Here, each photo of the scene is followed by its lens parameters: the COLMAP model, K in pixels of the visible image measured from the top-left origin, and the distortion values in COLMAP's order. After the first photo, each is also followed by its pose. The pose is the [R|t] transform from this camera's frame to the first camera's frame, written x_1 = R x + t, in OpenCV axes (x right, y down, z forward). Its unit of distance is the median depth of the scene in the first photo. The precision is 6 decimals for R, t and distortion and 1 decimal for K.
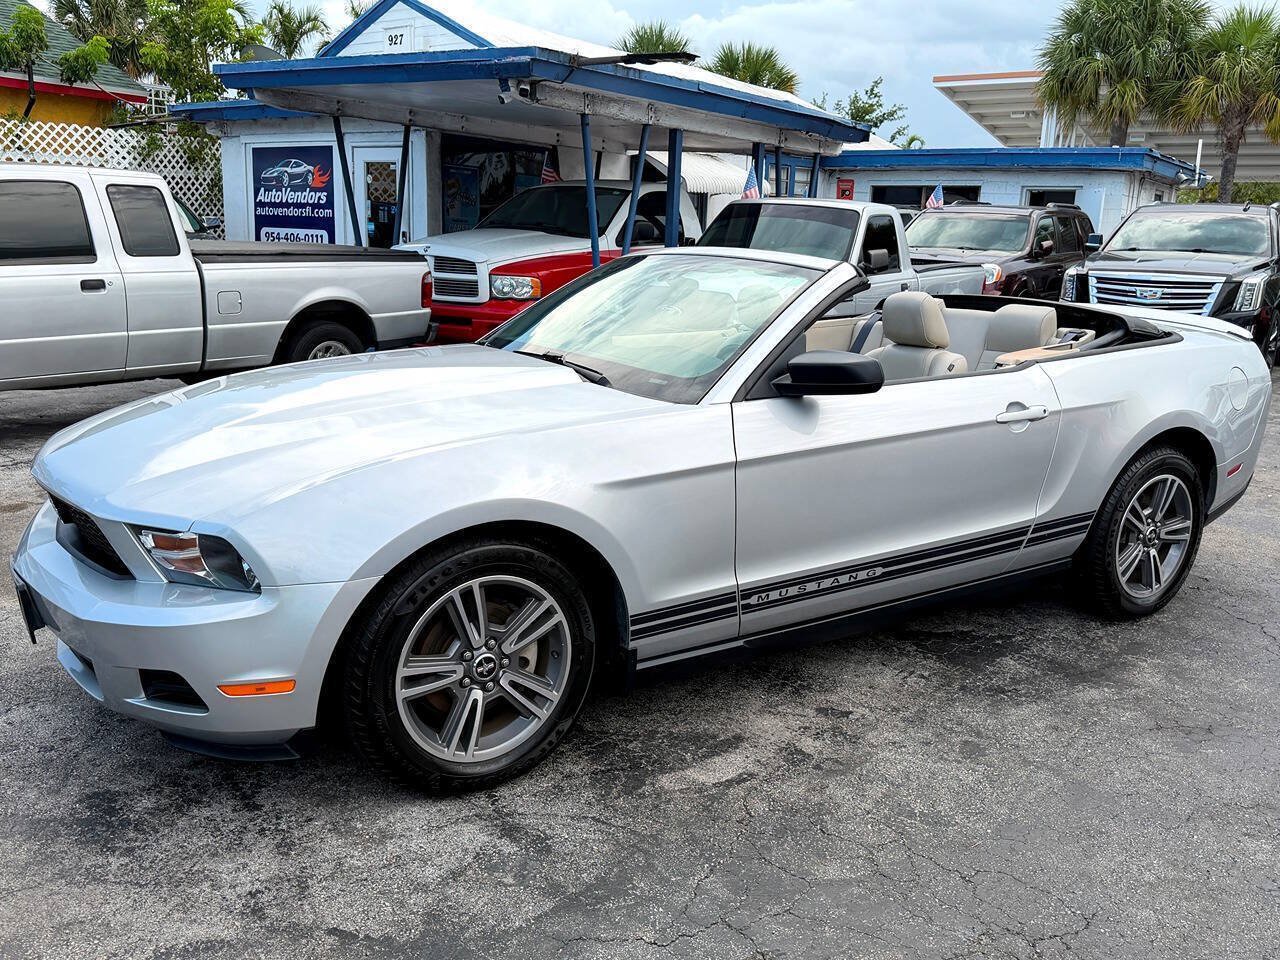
lens RADIAL K [[1094.7, 0, 639.9], [0, 1094.7, 471.0], [0, 0, 1]] dist [0.115251, -0.203803]
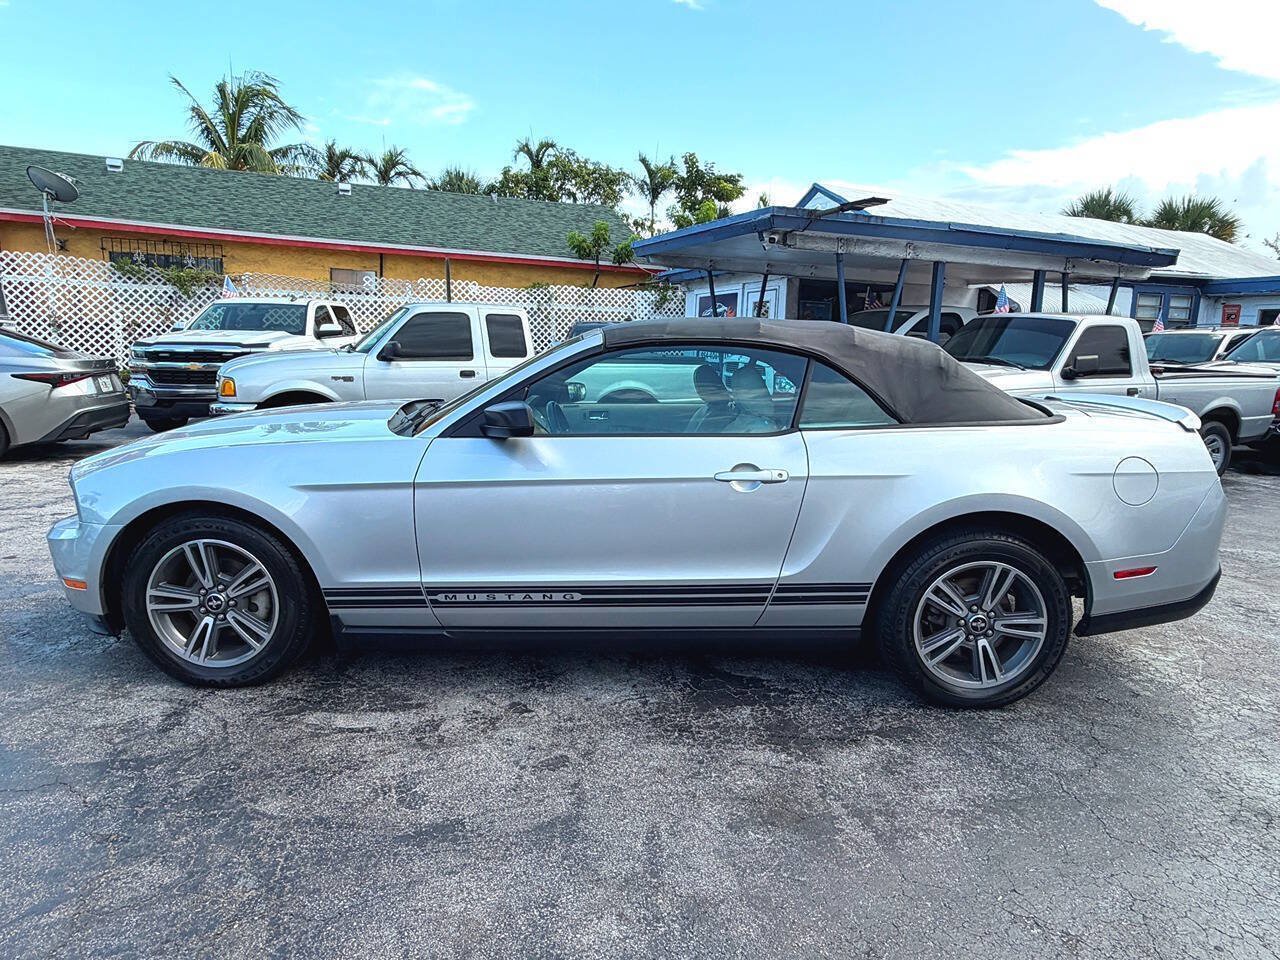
lens RADIAL K [[778.9, 0, 638.1], [0, 778.9, 473.7], [0, 0, 1]] dist [-0.003486, -0.001555]
pose [[0.839423, 0.077621, -0.537906, 0.327518], [-0.115158, 0.992678, -0.036462, -0.006619], [0.531138, 0.092551, 0.842216, 0.157875]]
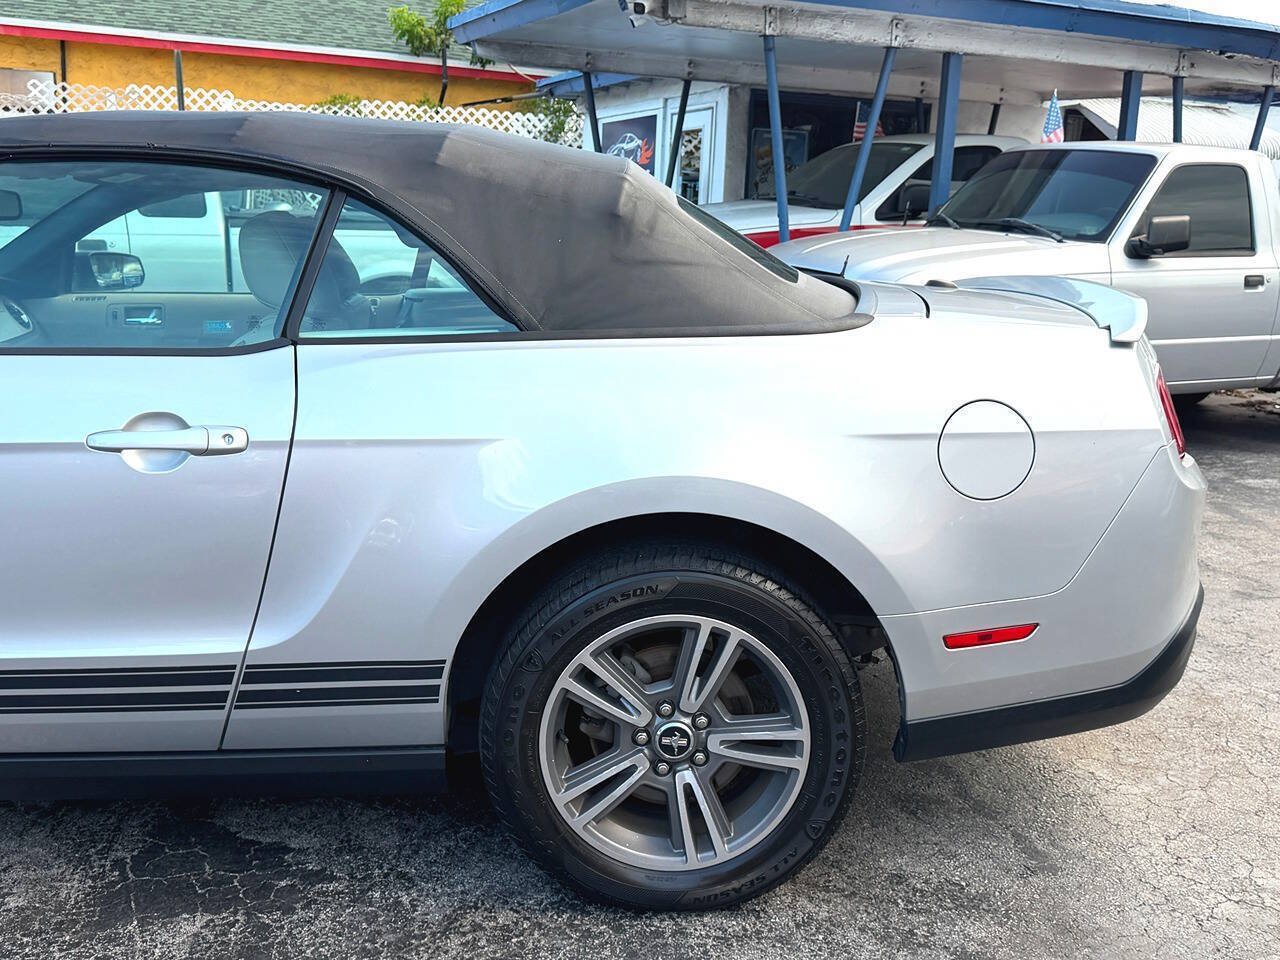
lens RADIAL K [[1234.2, 0, 640.0], [0, 1234.2, 480.0], [0, 0, 1]] dist [0.130204, -0.257555]
pose [[0.857651, 0.101972, -0.504021, 0.406211], [-0.113860, 0.993470, 0.007251, -0.030422], [0.501469, 0.051169, 0.863661, 0.311382]]
